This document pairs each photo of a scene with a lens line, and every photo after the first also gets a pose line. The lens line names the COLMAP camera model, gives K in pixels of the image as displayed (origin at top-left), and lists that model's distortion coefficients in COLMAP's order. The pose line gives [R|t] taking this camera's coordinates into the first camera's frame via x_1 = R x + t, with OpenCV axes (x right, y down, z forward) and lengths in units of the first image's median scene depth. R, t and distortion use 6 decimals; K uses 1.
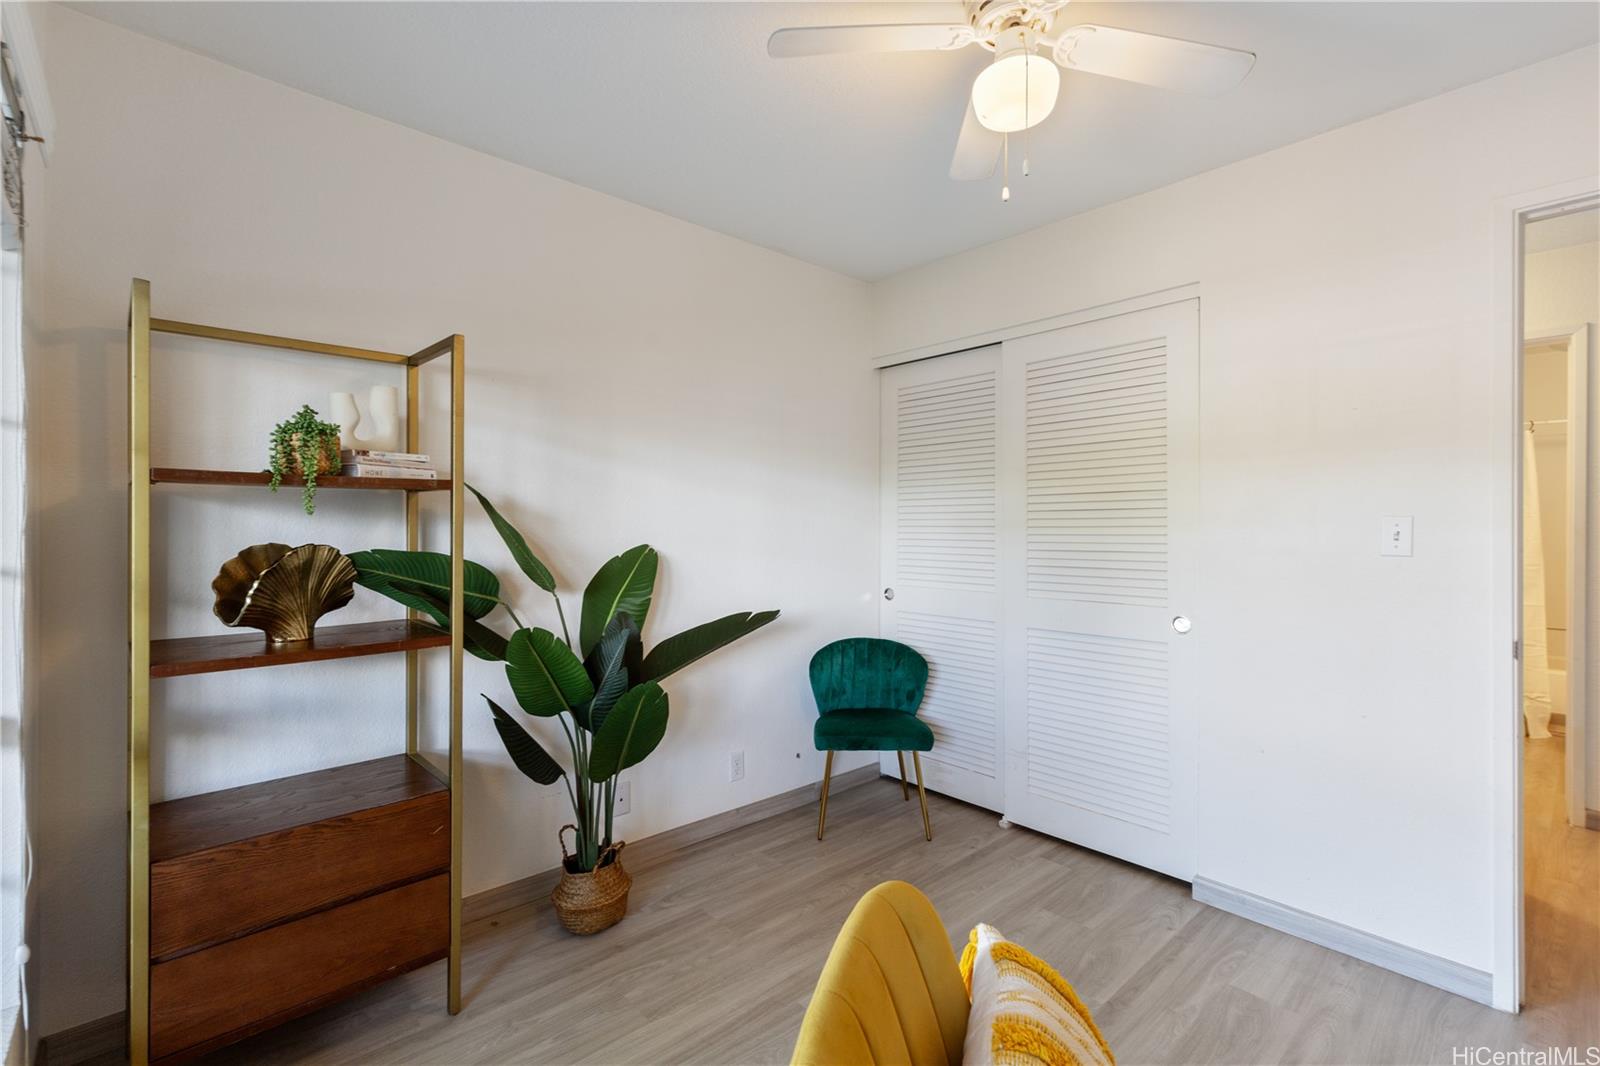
lens RADIAL K [[720.8, 0, 809.9], [0, 720.8, 529.0], [0, 0, 1]] dist [0.009069, -0.000497]
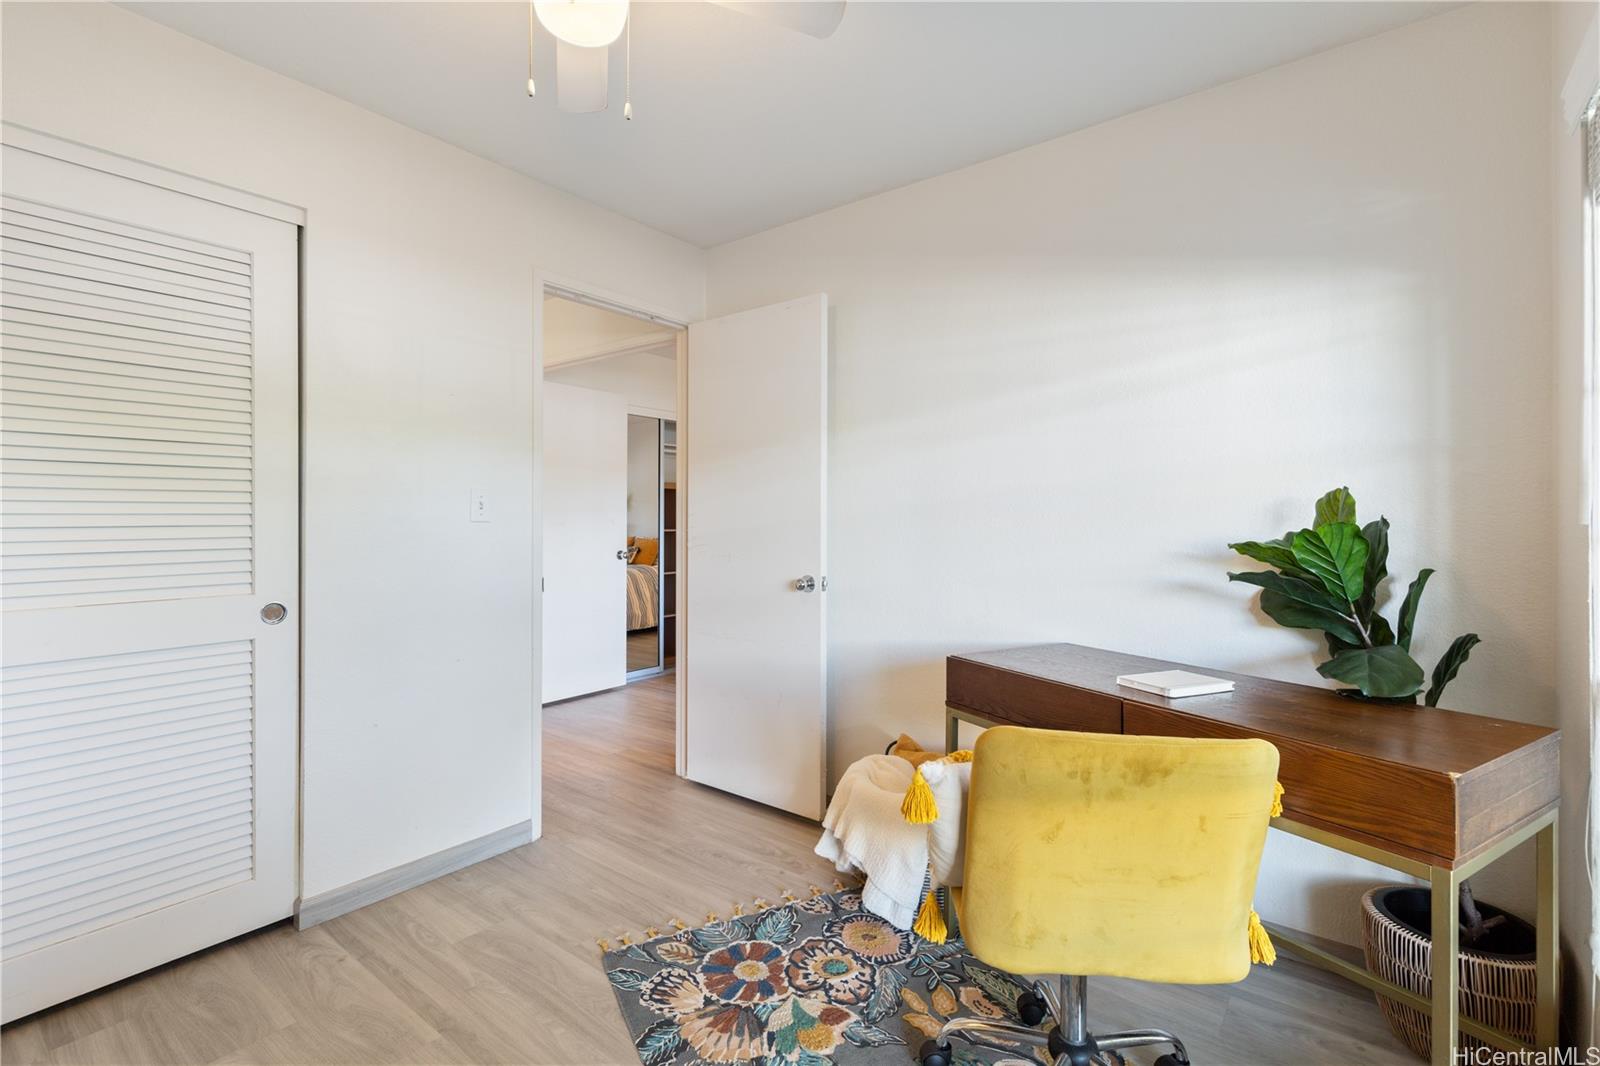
lens RADIAL K [[717.7, 0, 809.8], [0, 717.7, 529.9], [0, 0, 1]] dist [0.008819, -0.000625]
pose [[-0.183111, -0.008826, 0.983053, -0.427791], [-0.003016, 0.999960, 0.008416, 0.033439], [-0.983088, -0.001424, -0.183131, 0.594587]]
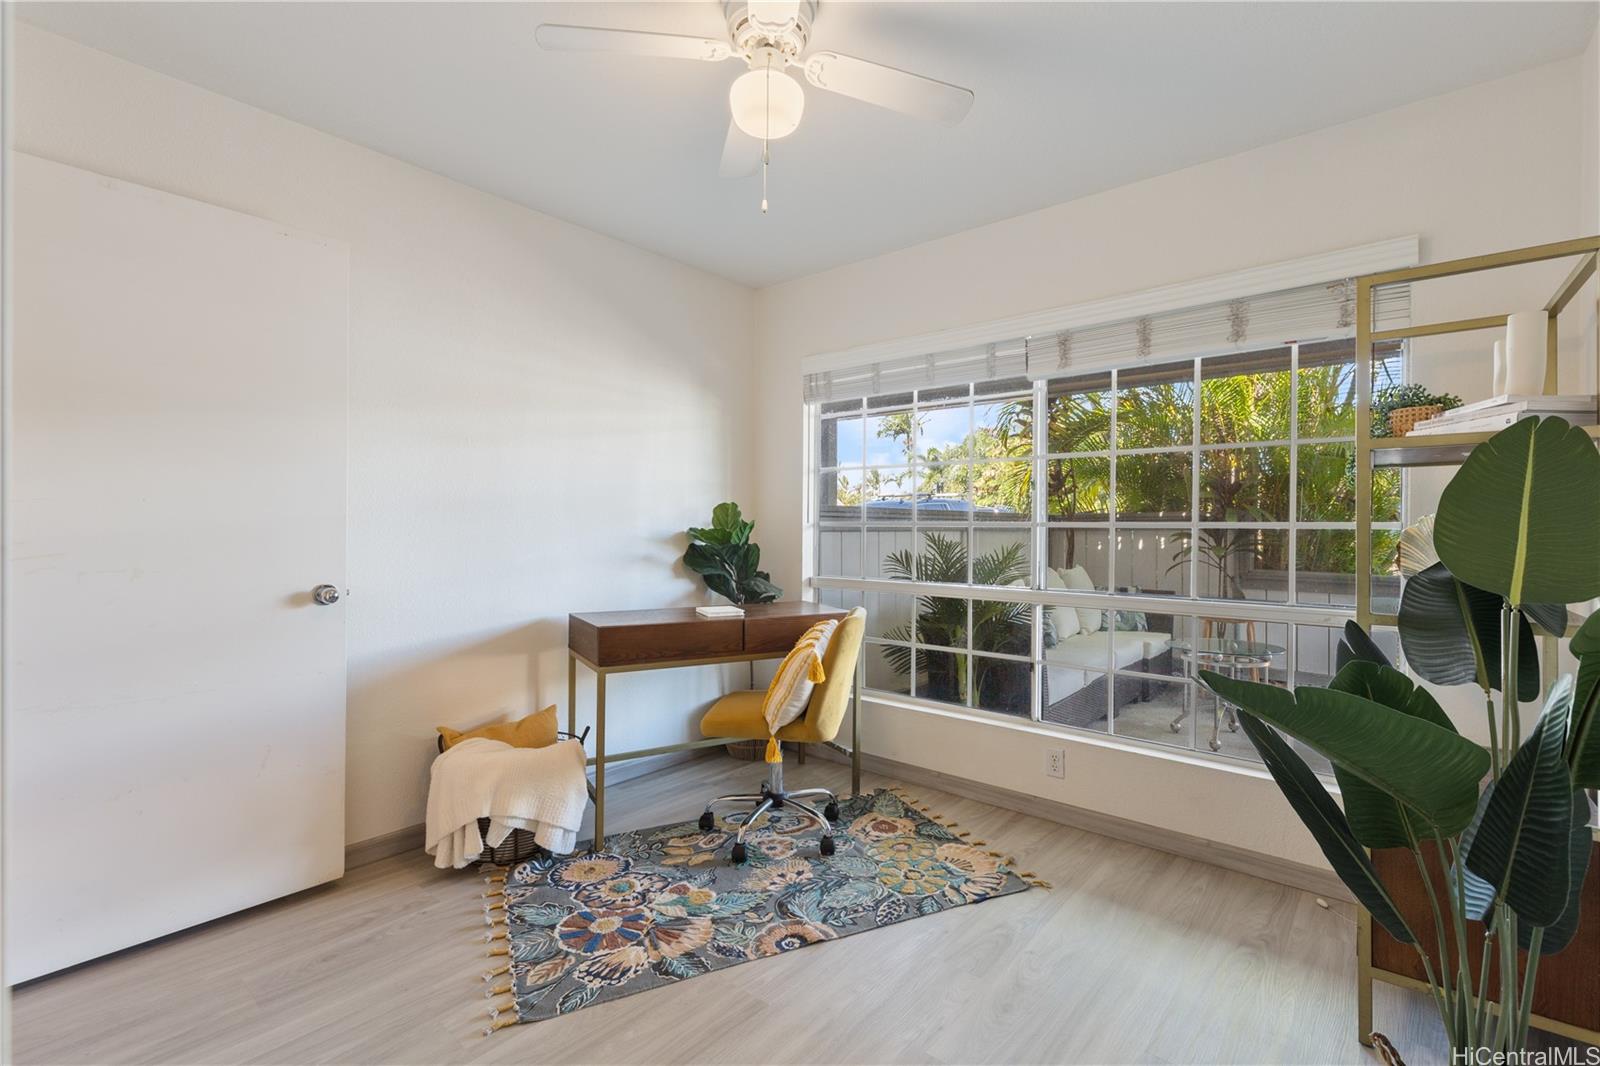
lens RADIAL K [[717.7, 0, 809.8], [0, 717.7, 529.9], [0, 0, 1]] dist [0.008819, -0.000625]
pose [[-0.989464, -0.006815, -0.144616, 0.263669], [-0.008481, 0.999905, 0.010909, 0.030999], [0.144528, 0.012020, -0.989428, 1.437910]]
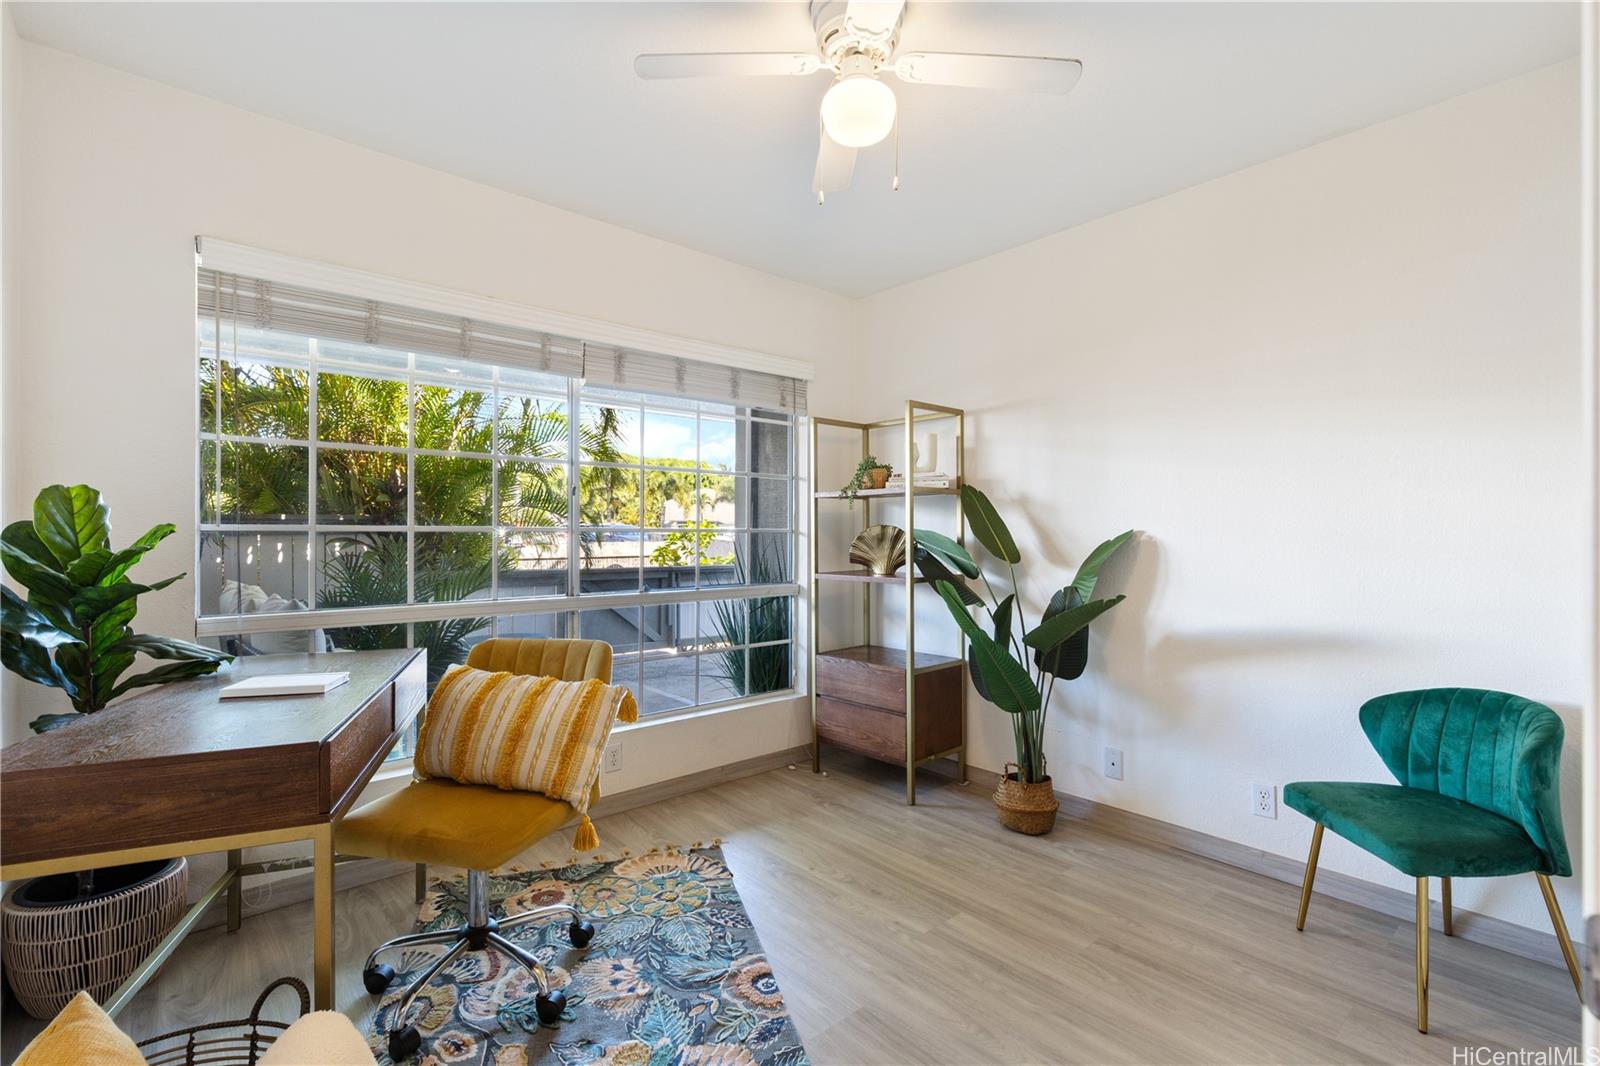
lens RADIAL K [[724.6, 0, 806.2], [0, 724.6, 529.1], [0, 0, 1]] dist [0.027620, 0.000064]
pose [[-0.003495, -0.003652, -0.999987, 0.980086], [-0.007257, 0.999967, -0.003626, 0.032200], [0.999968, 0.007244, -0.003521, 0.624253]]
